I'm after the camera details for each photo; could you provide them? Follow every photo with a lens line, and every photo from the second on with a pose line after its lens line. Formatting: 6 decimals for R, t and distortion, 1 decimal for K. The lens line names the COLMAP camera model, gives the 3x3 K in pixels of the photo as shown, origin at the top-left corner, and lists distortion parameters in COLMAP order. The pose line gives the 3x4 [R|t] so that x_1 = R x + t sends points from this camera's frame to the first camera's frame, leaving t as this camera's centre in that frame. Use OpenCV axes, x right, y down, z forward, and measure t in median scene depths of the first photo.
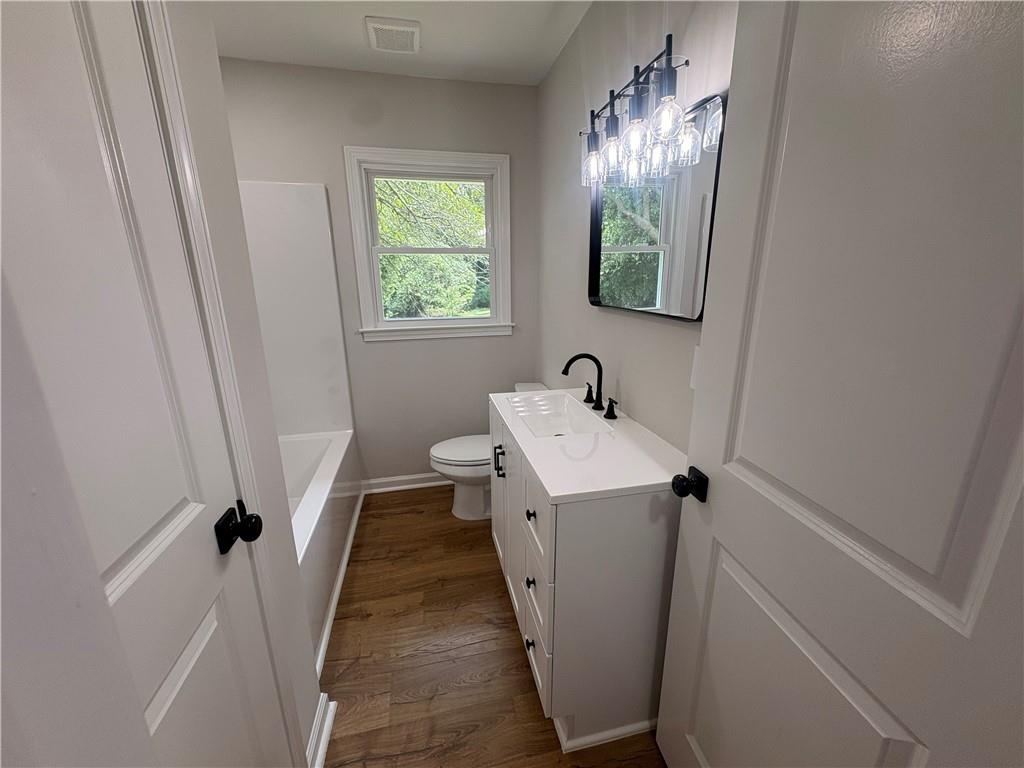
lens RADIAL K [[409.5, 0, 513.1], [0, 409.5, 382.9], [0, 0, 1]] dist [0.002821, 0.000383]
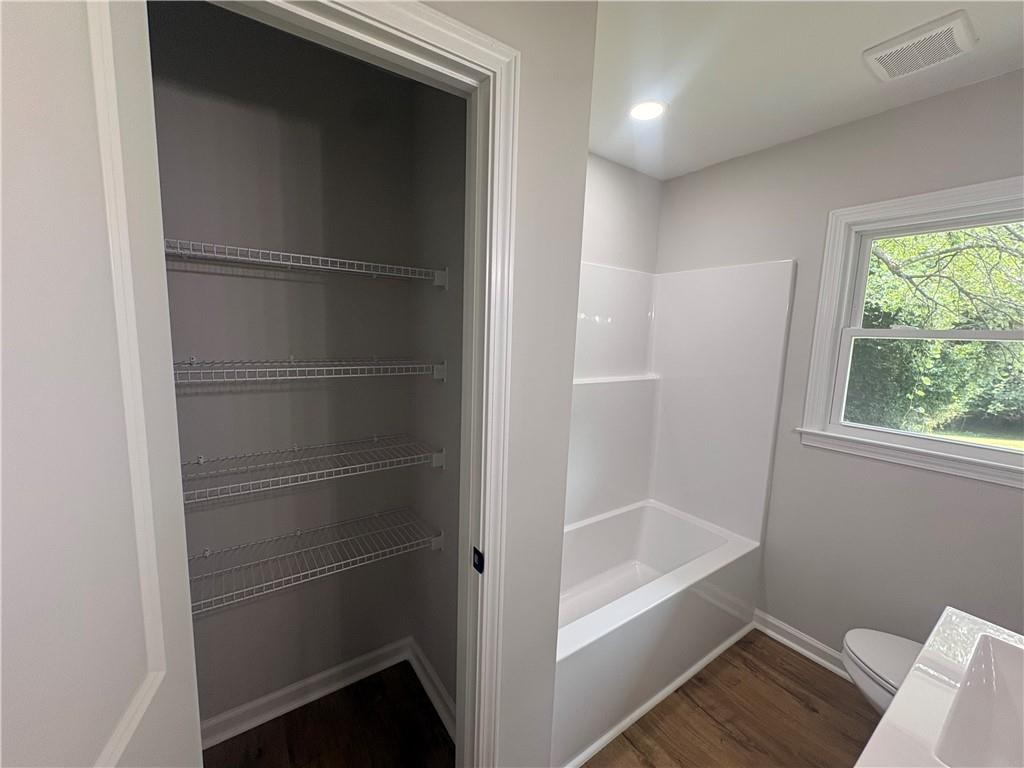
lens RADIAL K [[409.5, 0, 510.2], [0, 409.5, 383.3], [0, 0, 1]] dist [0.002821, 0.000383]
pose [[0.374589, 0.135884, -0.917180, 0.146926], [-0.268637, 0.962679, 0.032909, -0.096595], [0.887422, 0.234061, 0.397112, 0.177778]]
